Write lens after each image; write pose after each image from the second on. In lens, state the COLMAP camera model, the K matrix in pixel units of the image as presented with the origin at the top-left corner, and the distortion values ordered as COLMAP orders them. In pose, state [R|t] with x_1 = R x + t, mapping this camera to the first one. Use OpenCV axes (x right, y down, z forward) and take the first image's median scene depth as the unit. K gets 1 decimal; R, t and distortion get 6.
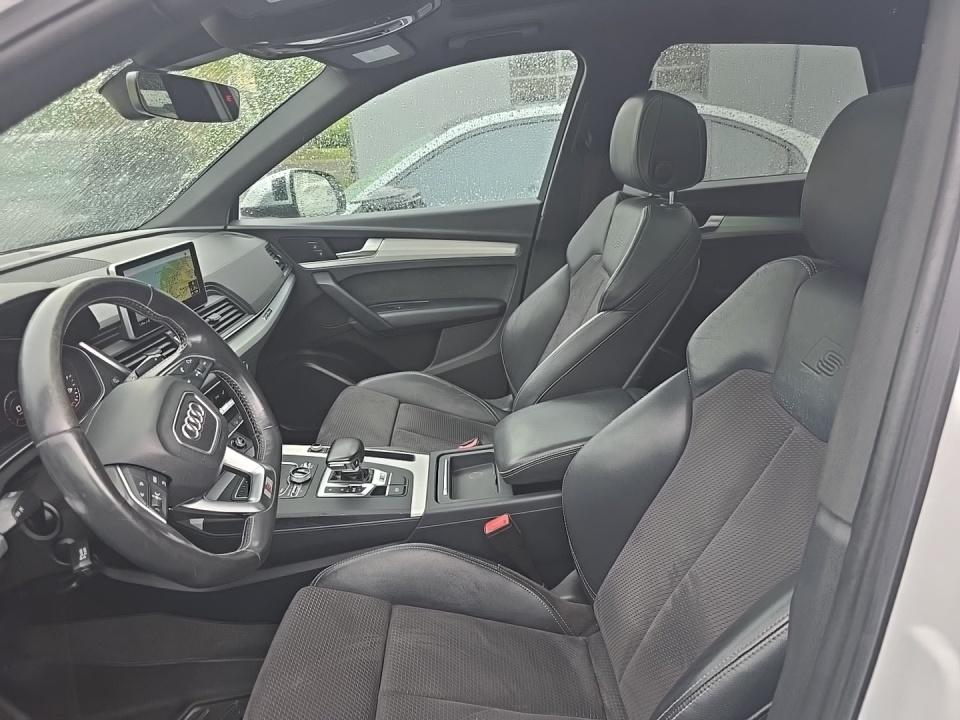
lens RADIAL K [[654.8, 0, 479.7], [0, 654.8, 363.0], [0, 0, 1]] dist [0.035615, -0.025131]
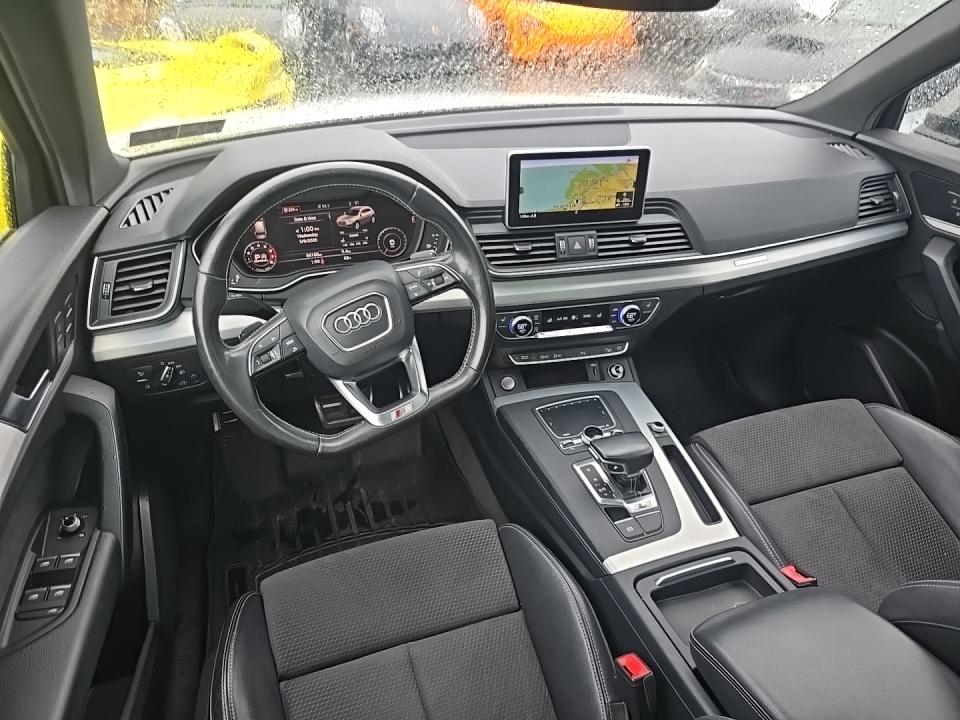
lens RADIAL K [[654.8, 0, 479.7], [0, 654.8, 362.4], [0, 0, 1]] dist [0.035615, -0.025131]
pose [[0.297716, 0.556487, -0.775685, 0.309438], [-0.353505, 0.819033, 0.451906, -0.254058], [0.886792, 0.139669, 0.440560, 0.438550]]
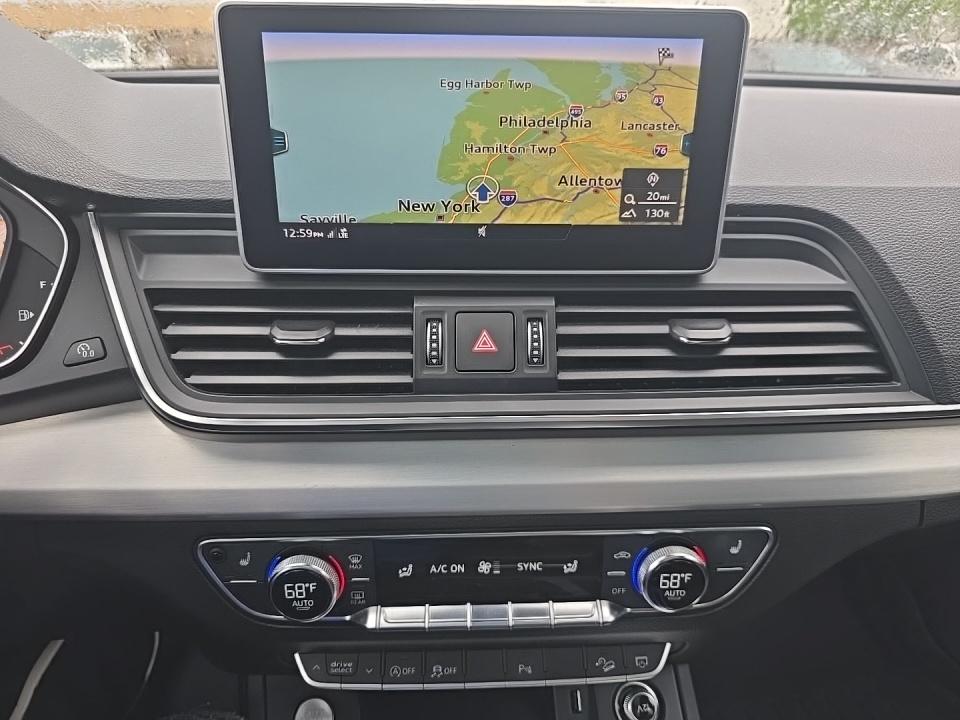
lens RADIAL K [[654.8, 0, 479.5], [0, 654.8, 352.2], [0, 0, 1]] dist [0.035615, -0.025131]
pose [[0.143265, 0.429194, -0.891778, -0.174401], [-0.359477, 0.862098, 0.357160, -0.123231], [0.922091, 0.269405, 0.277794, 0.836803]]
